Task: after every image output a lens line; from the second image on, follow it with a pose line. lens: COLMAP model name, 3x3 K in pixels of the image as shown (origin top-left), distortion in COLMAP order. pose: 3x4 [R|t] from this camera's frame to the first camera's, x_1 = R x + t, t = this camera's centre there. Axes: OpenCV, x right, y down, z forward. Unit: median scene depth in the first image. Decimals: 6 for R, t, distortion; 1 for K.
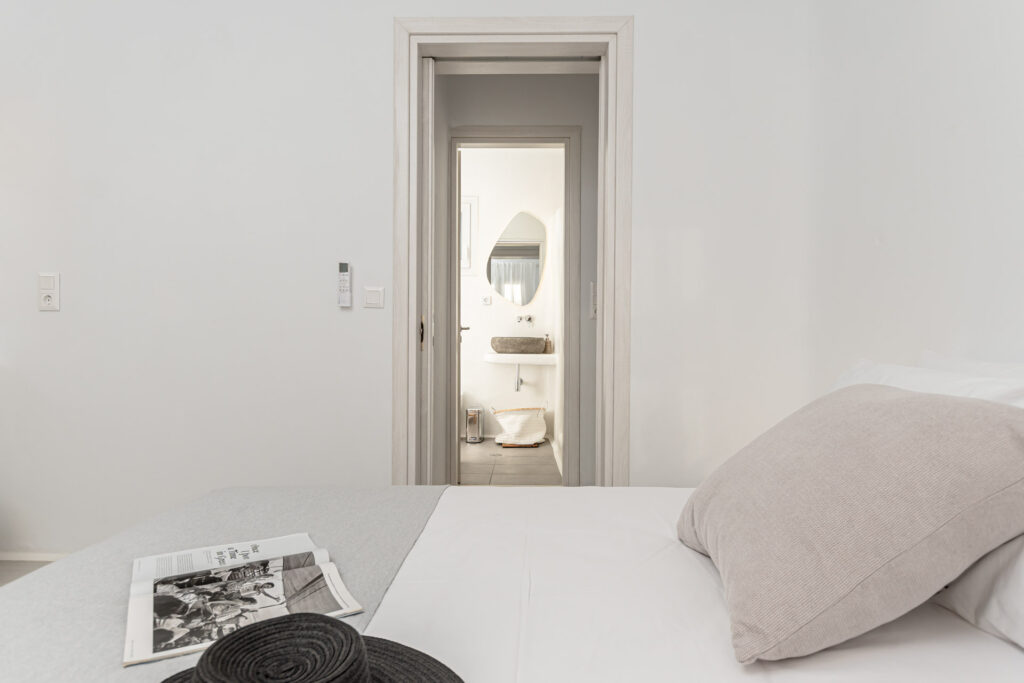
lens RADIAL K [[600.1, 0, 505.4], [0, 600.1, 346.2], [0, 0, 1]] dist [0.000170, -0.001514]
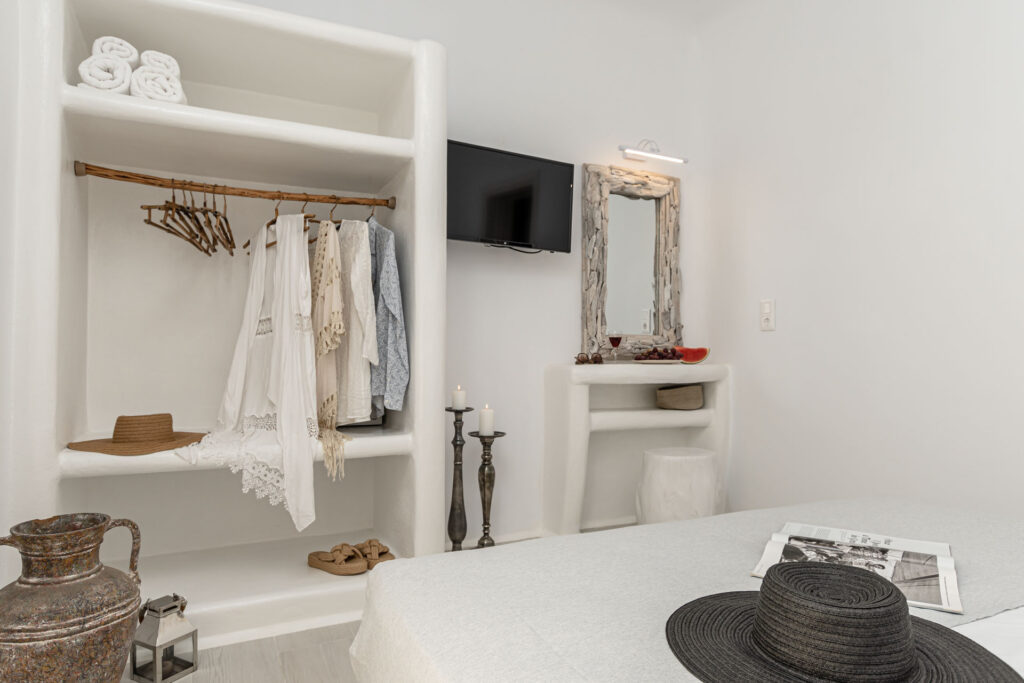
lens RADIAL K [[617.8, 0, 504.0], [0, 617.8, 341.9], [0, 0, 1]] dist [0.002794, -0.000996]
pose [[0.458826, -0.020821, -0.888282, 0.318395], [-0.013079, 0.999459, -0.030183, 0.024517], [0.888430, 0.025467, 0.458306, -0.161508]]
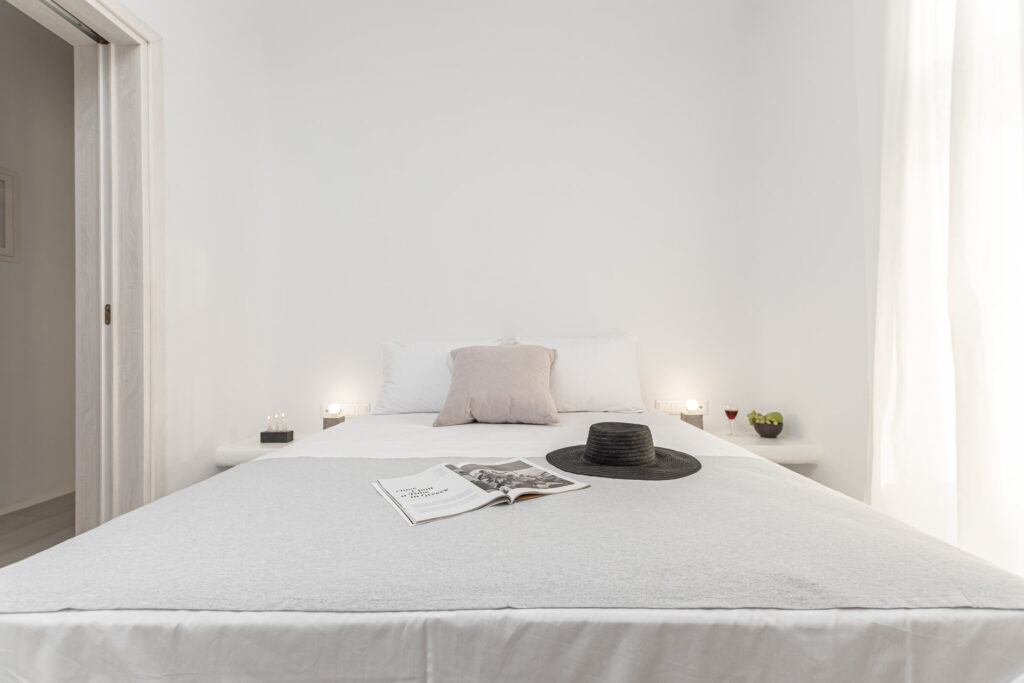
lens RADIAL K [[442.3, 0, 512.0], [0, 442.3, 341.5], [0, 0, 1]] dist [-0.002555, -0.000774]
pose [[0.001334, 0.001935, 0.999997, -1.556777], [0.020976, 0.999778, -0.001963, 0.064470], [-0.999779, 0.020979, 0.001293, 0.951645]]
